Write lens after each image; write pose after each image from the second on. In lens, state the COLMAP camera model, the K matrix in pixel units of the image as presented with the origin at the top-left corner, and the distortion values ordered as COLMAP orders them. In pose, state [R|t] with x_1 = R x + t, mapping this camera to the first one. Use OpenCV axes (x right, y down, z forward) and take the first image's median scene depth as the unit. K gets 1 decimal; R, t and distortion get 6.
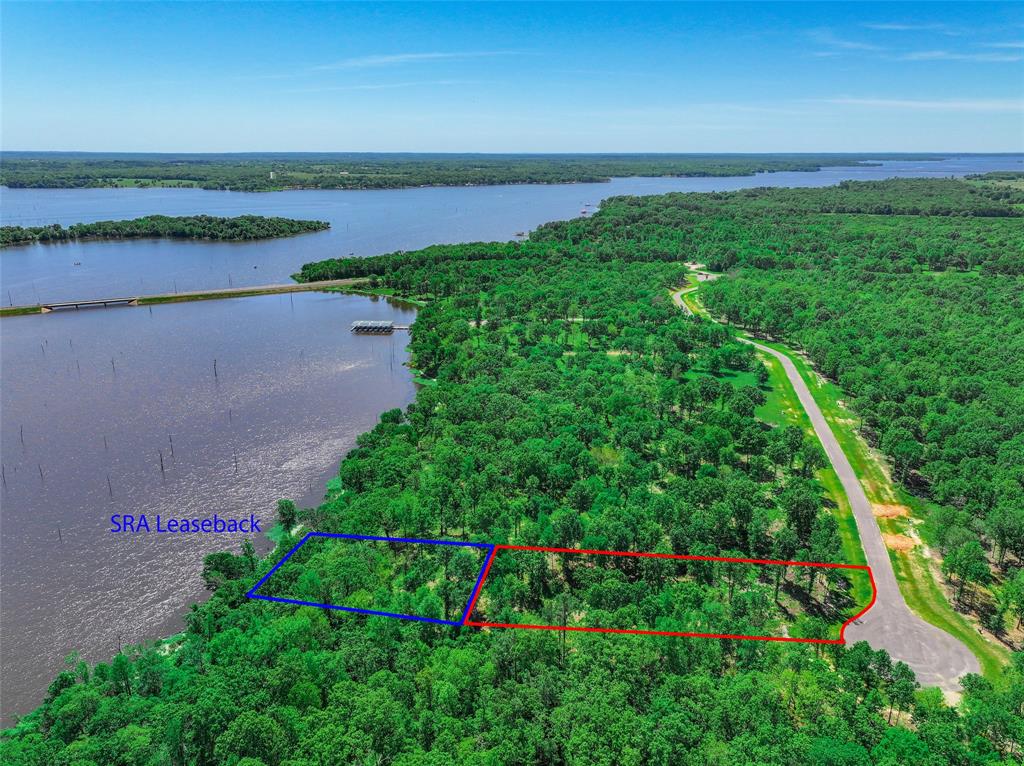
lens RADIAL K [[761.2, 0, 513.1], [0, 761.2, 381.3], [0, 0, 1]] dist [0.016109, 0.015593]
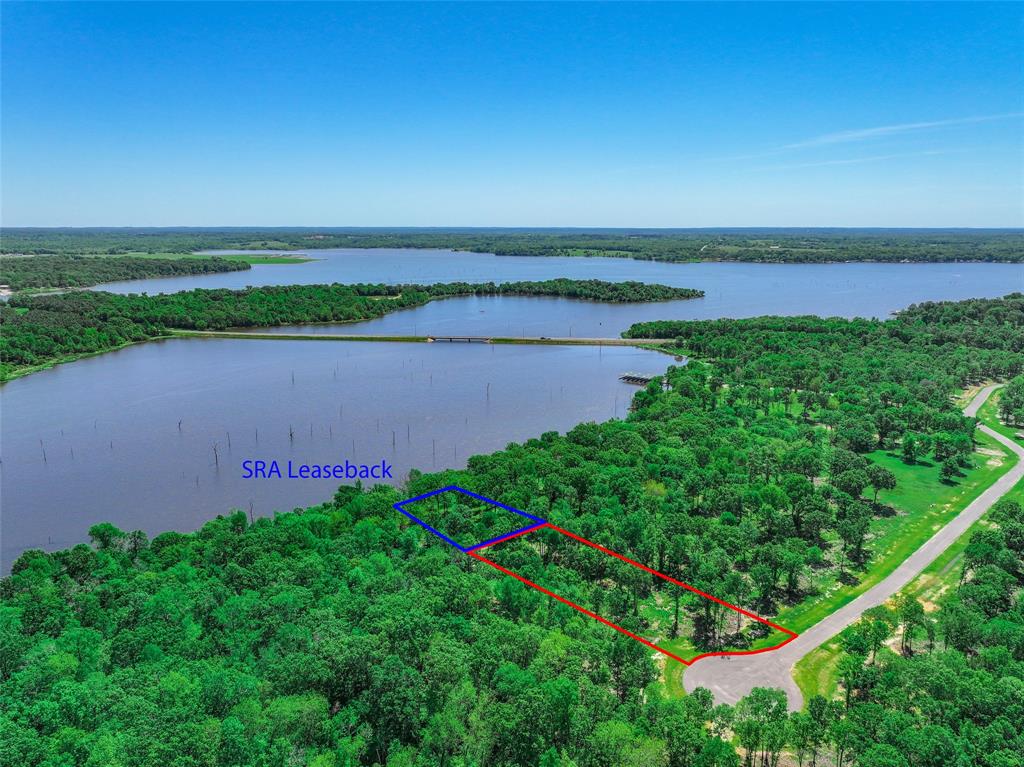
lens RADIAL K [[761.2, 0, 512.8], [0, 761.2, 385.2], [0, 0, 1]] dist [0.016109, 0.015593]
pose [[0.818541, 0.120668, -0.561631, 0.176191], [-0.168924, 0.985023, -0.034562, 0.005927], [0.549049, 0.123164, 0.826665, -0.025006]]
